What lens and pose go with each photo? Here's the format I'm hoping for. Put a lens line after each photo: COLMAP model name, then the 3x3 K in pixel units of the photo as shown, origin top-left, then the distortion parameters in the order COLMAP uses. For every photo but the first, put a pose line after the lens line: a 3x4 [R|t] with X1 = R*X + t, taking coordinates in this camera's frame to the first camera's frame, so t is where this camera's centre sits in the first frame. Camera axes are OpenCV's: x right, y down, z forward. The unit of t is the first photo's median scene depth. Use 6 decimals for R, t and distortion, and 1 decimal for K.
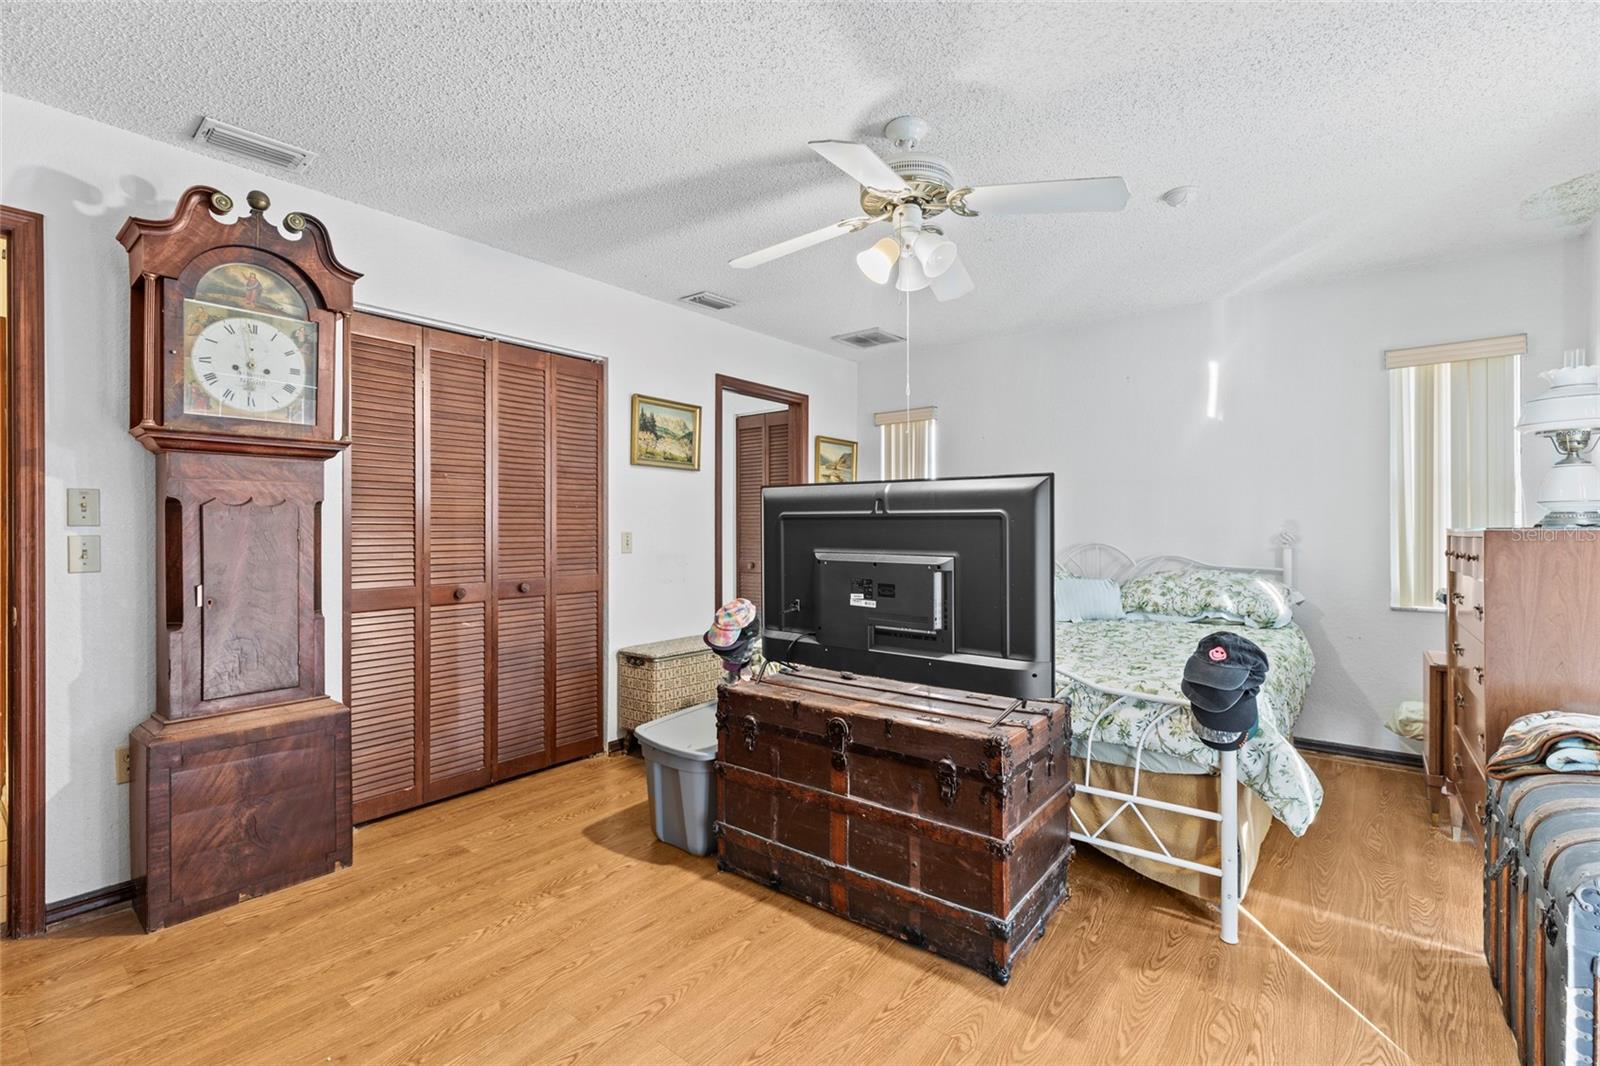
lens RADIAL K [[718.5, 0, 800.1], [0, 718.5, 532.5], [0, 0, 1]] dist [-0.000972, 0.002062]
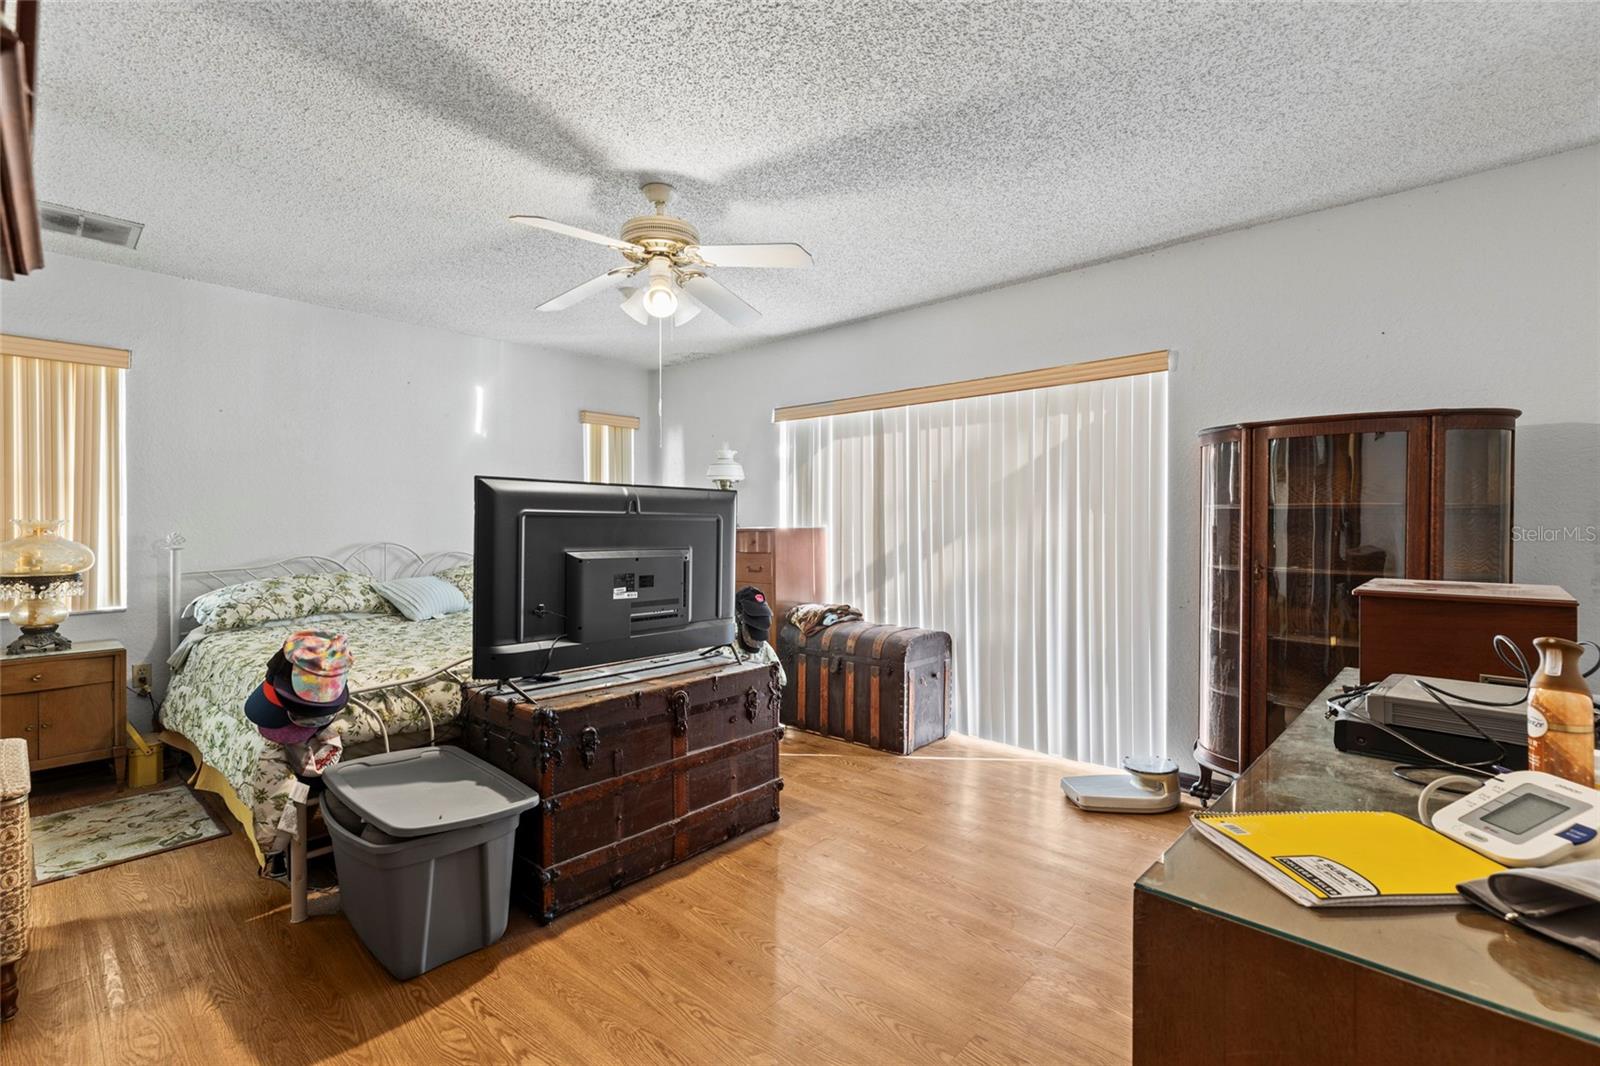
lens RADIAL K [[718.5, 0, 801.3], [0, 718.5, 531.9], [0, 0, 1]] dist [-0.000972, 0.002062]
pose [[0.050826, -0.005752, 0.998691, -1.034034], [0.005080, 0.999972, 0.005501, -0.003487], [-0.998695, 0.004793, 0.050854, 0.705447]]
